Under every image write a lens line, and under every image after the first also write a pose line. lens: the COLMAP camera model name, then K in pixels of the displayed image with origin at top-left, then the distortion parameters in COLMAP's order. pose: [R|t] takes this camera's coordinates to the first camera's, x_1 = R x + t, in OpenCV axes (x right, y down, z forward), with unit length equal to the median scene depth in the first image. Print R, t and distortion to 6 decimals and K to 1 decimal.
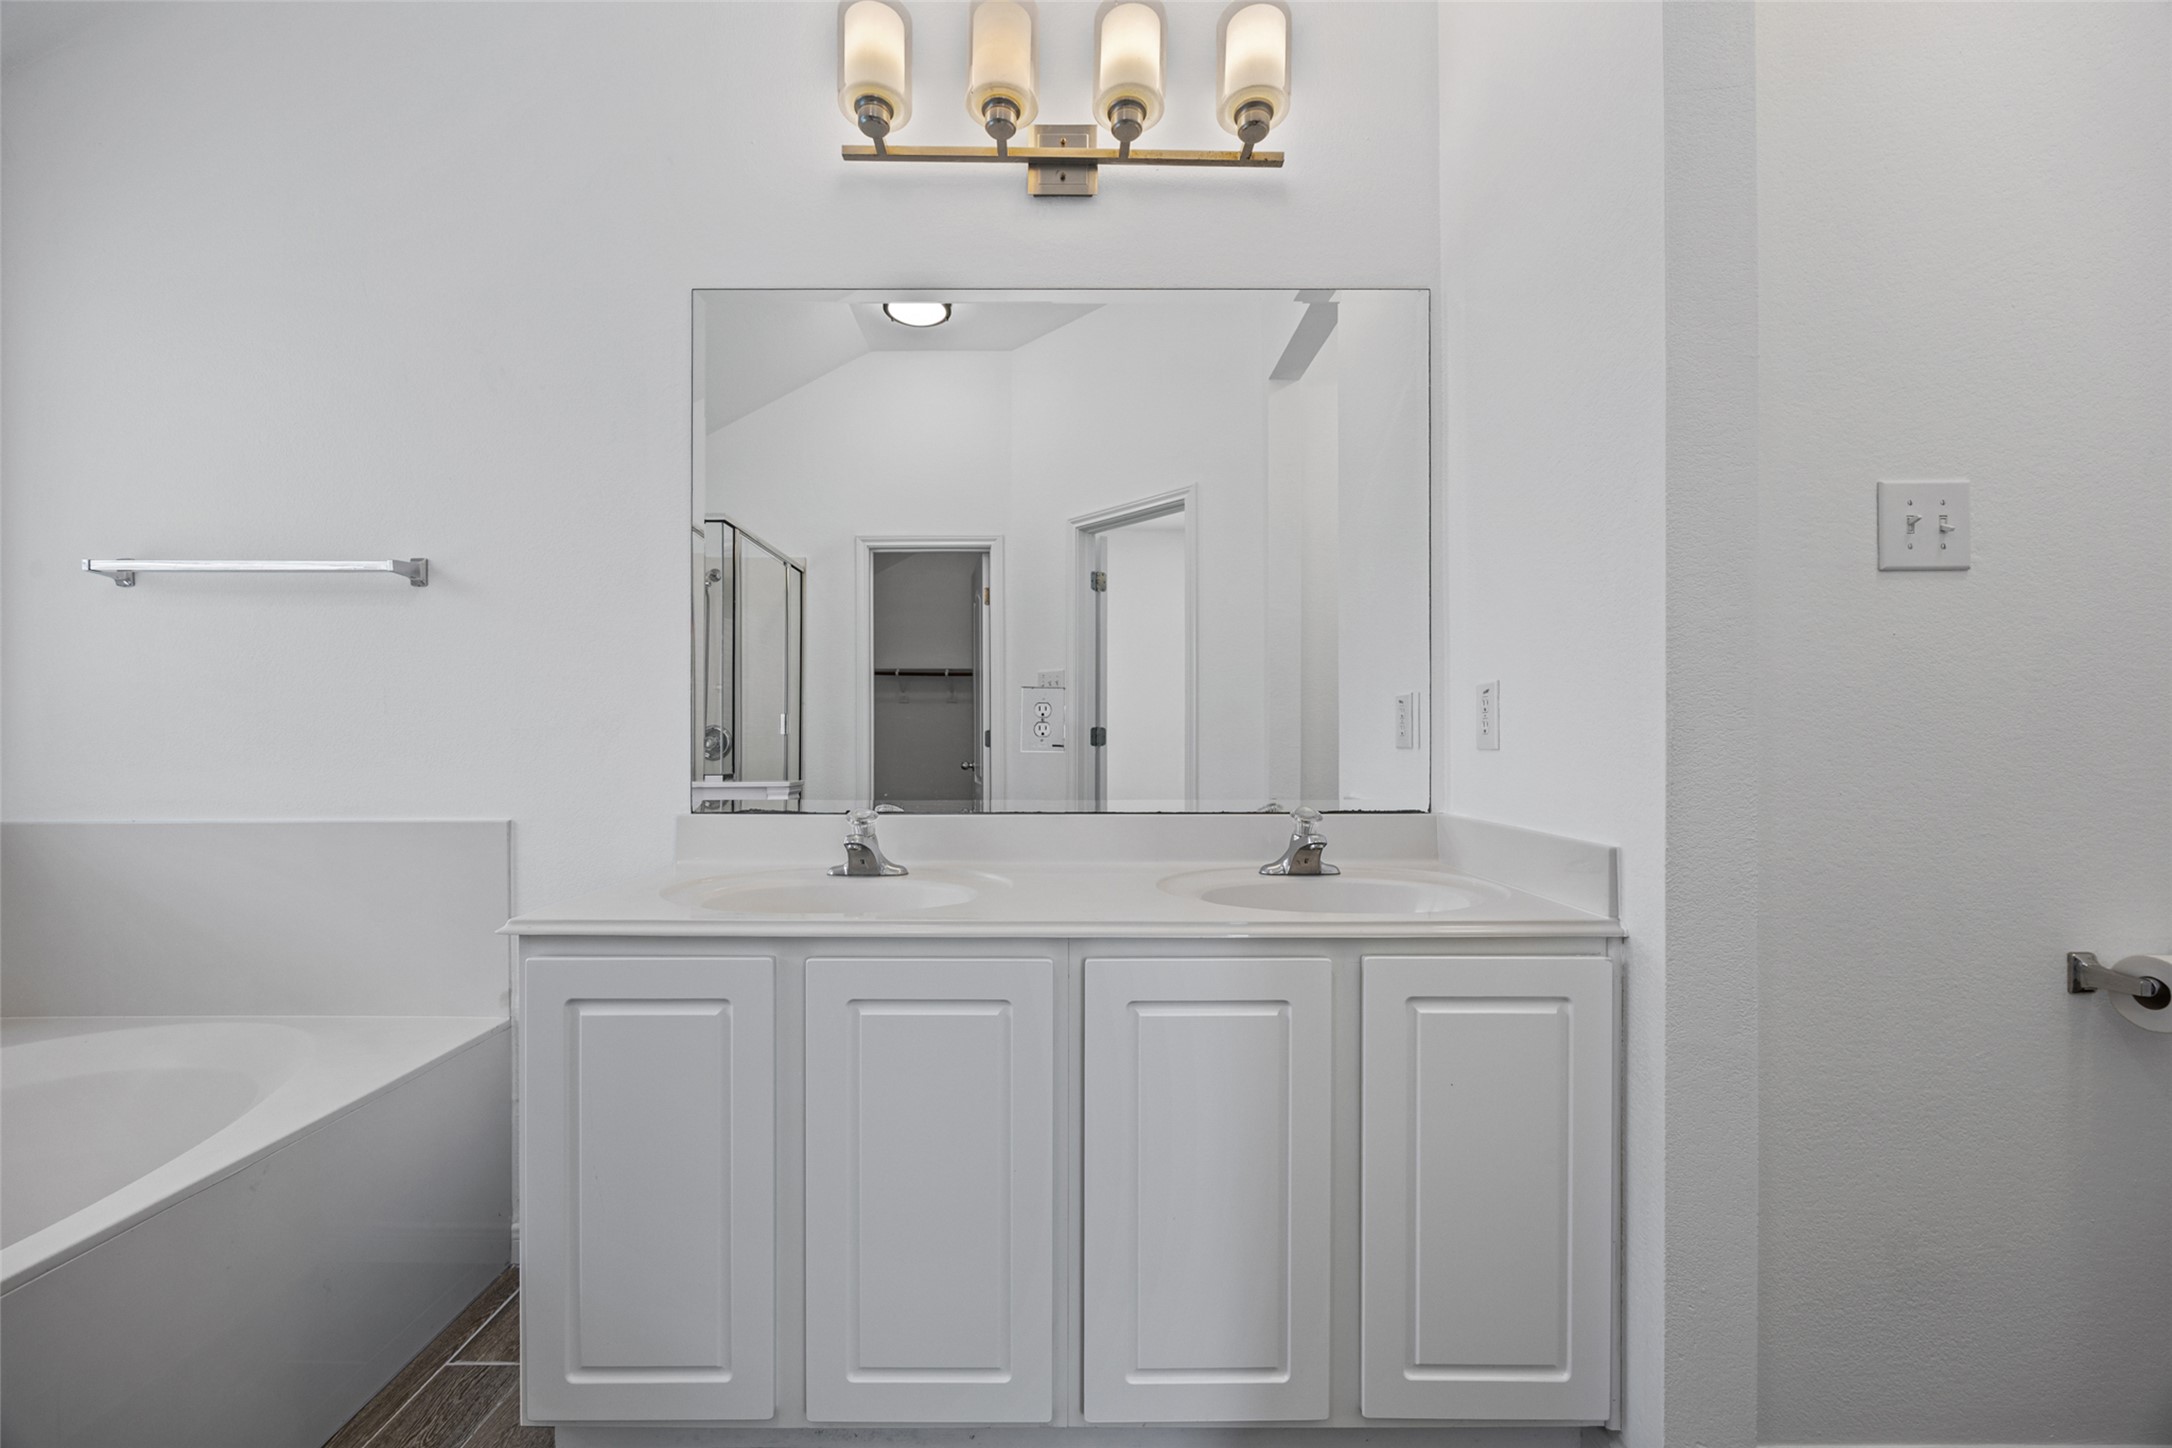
lens RADIAL K [[838.3, 0, 1066.8], [0, 838.3, 742.5], [0, 0, 1]] dist [-0.005984, 0.000581]
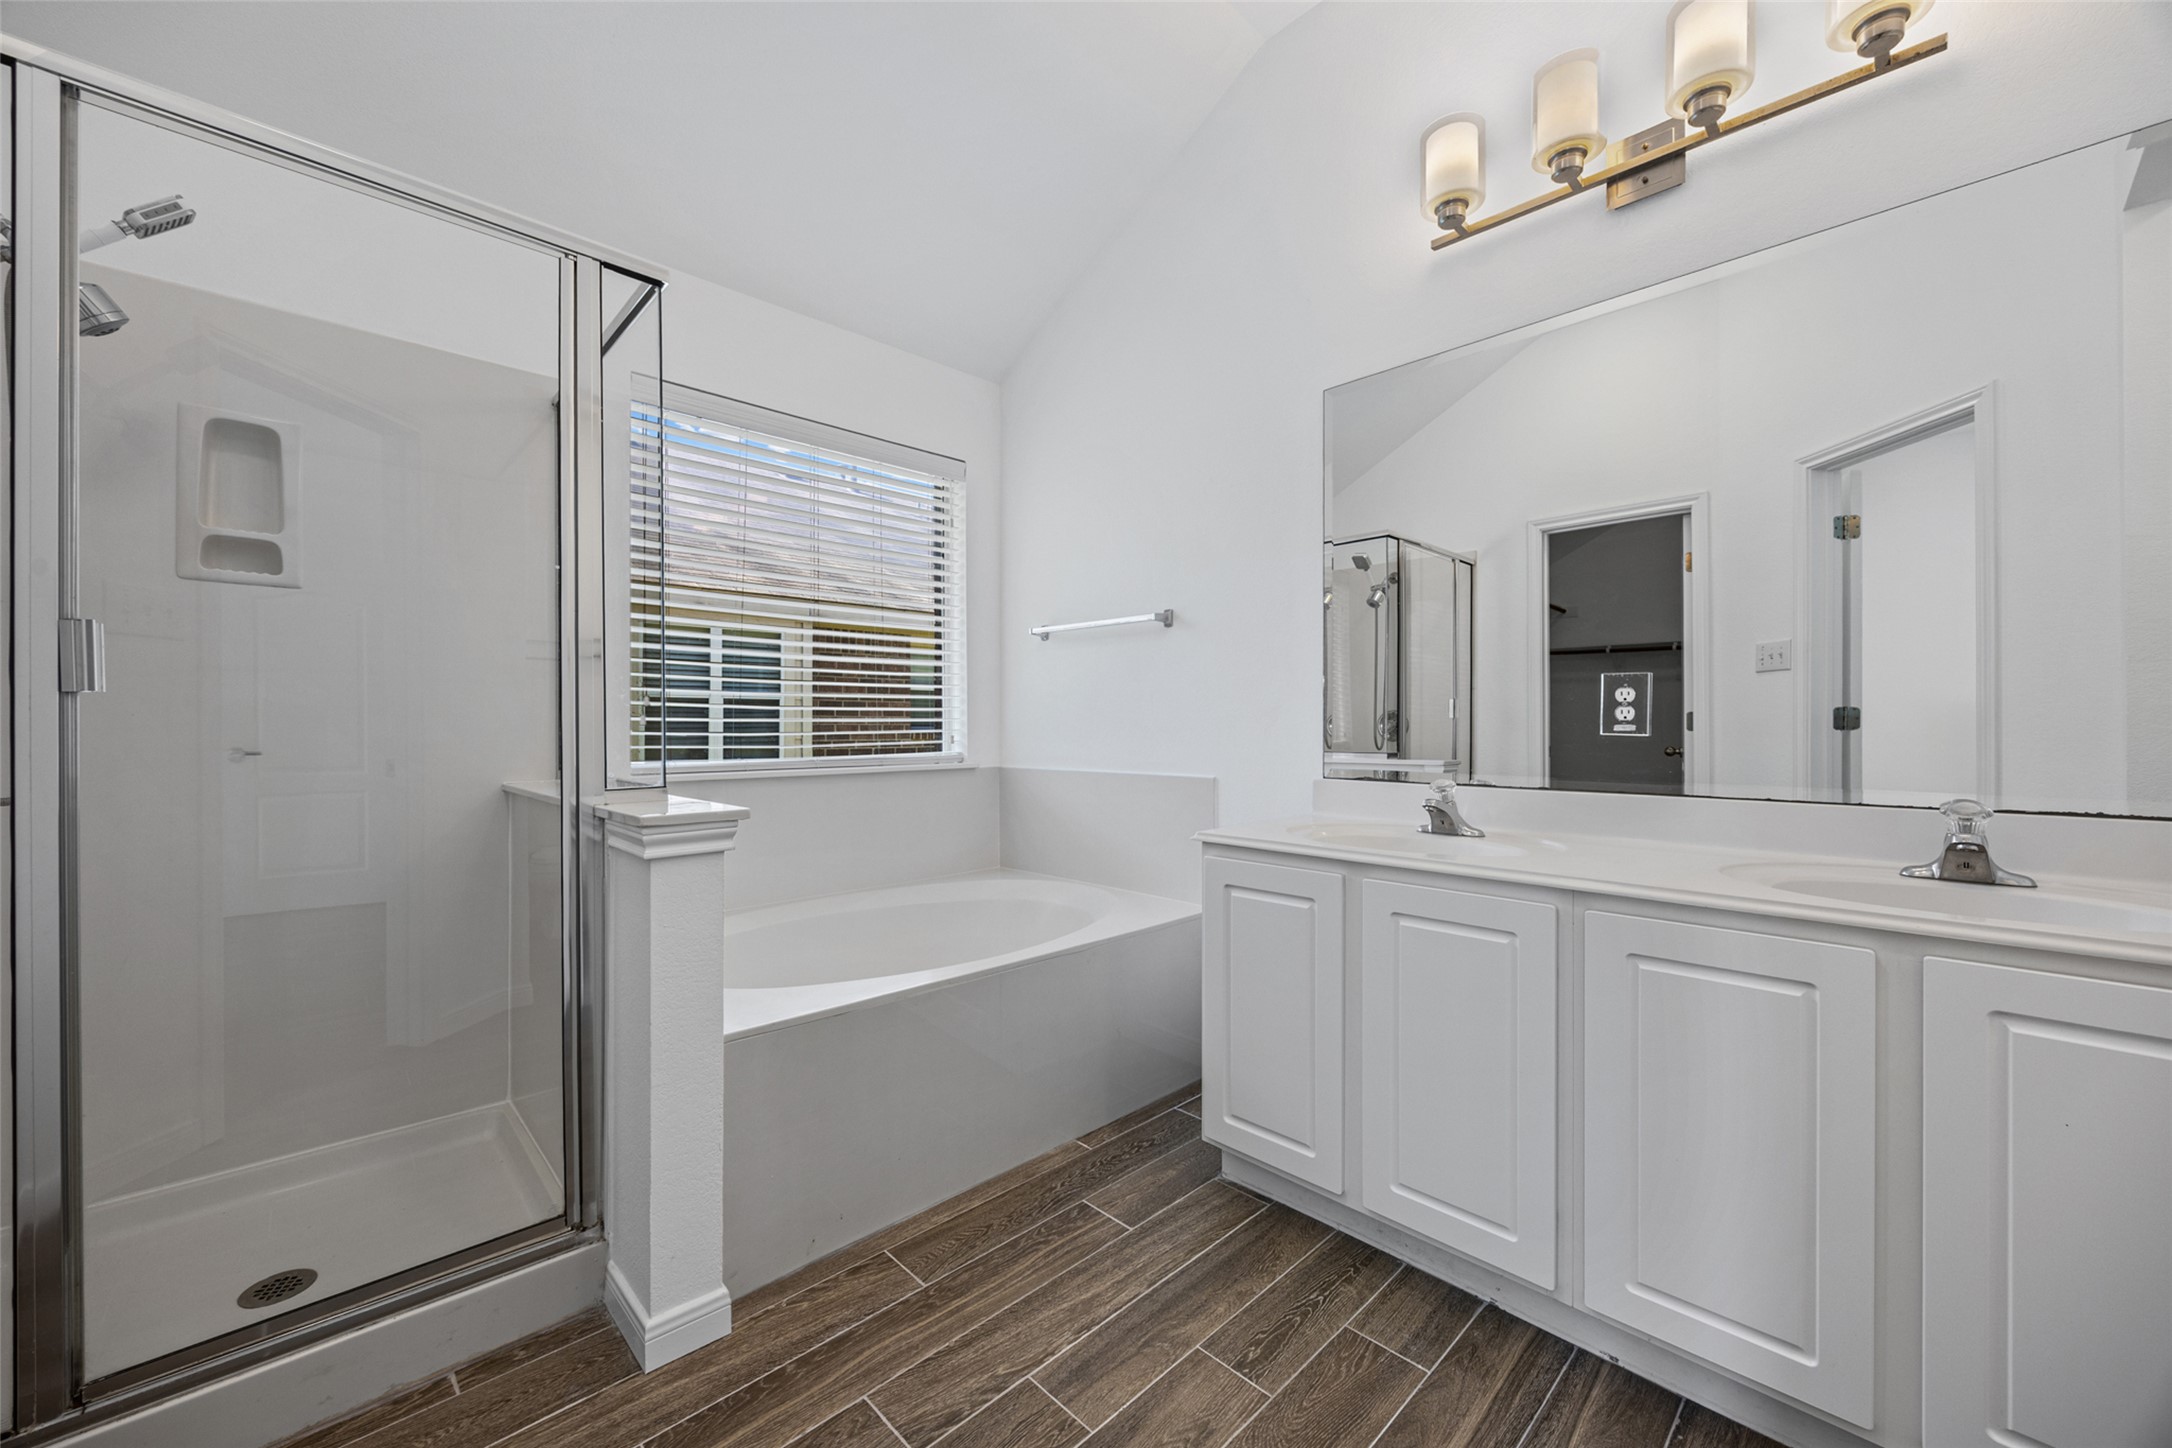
lens RADIAL K [[824.9, 0, 1091.6], [0, 824.9, 721.8], [0, 0, 1]] dist [-0.005809, 0.000490]
pose [[0.701076, -0.002589, -0.713082, 0.240310], [-0.000670, 0.999991, -0.004289, -0.000108], [0.713087, 0.003485, 0.701067, -0.203409]]
